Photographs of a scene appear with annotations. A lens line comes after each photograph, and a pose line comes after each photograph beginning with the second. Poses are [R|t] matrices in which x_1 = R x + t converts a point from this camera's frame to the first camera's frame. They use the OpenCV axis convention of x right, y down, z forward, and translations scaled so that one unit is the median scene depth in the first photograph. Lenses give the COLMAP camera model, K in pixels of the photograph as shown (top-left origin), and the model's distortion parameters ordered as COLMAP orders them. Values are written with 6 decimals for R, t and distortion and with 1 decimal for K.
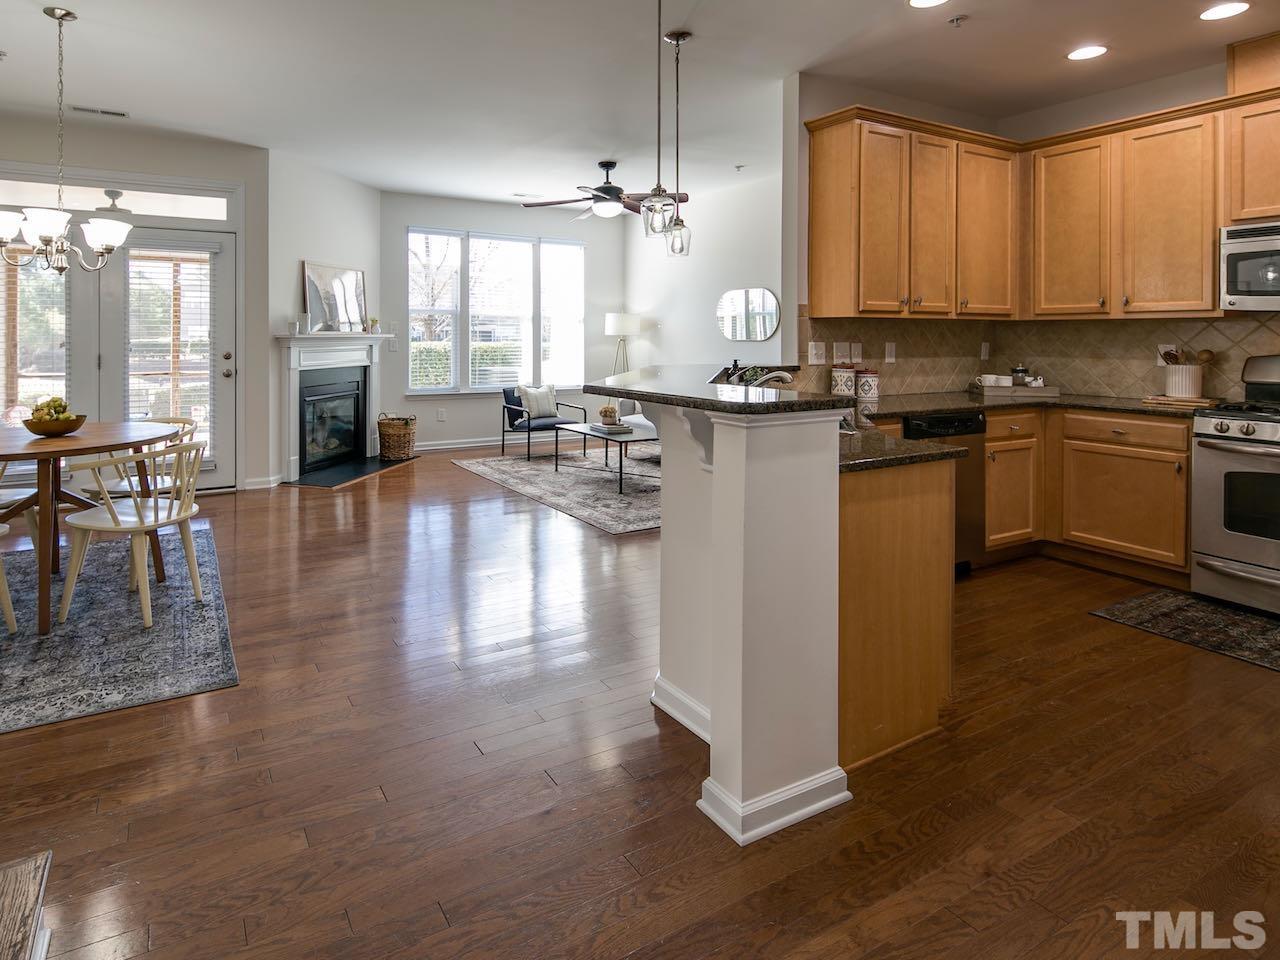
lens RADIAL K [[755.8, 0, 640.0], [0, 755.8, 480.0], [0, 0, 1]] dist [-0.002349, -0.001330]
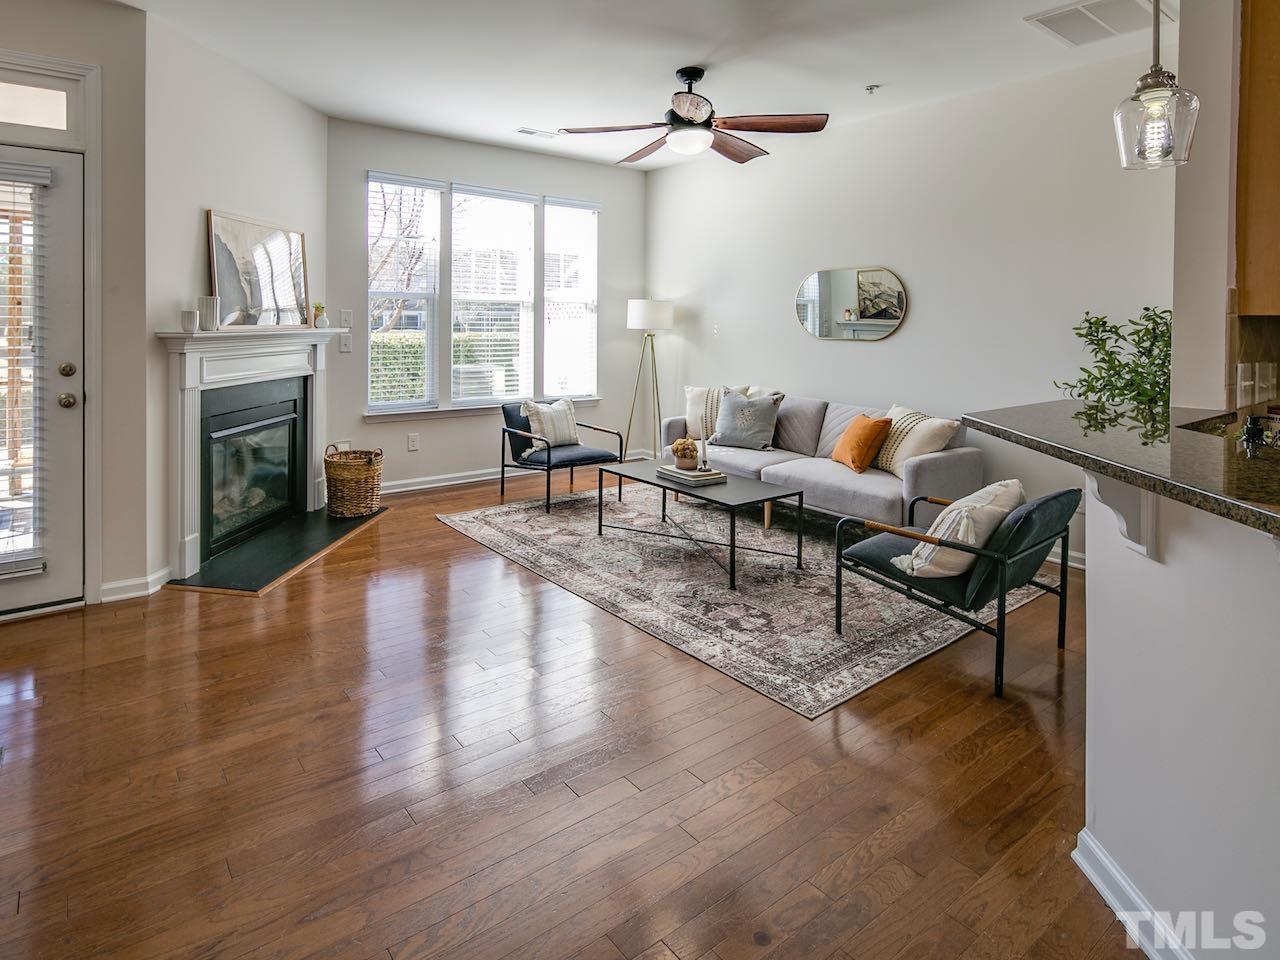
lens RADIAL K [[812.5, 0, 643.5], [0, 812.5, 465.9], [0, 0, 1]] dist [0.001871, -0.000276]
pose [[0.997637, -0.004628, 0.068545, -0.127847], [0.005657, 0.999874, -0.014837, -0.065195], [-0.068468, 0.015190, 0.997538, 0.293341]]
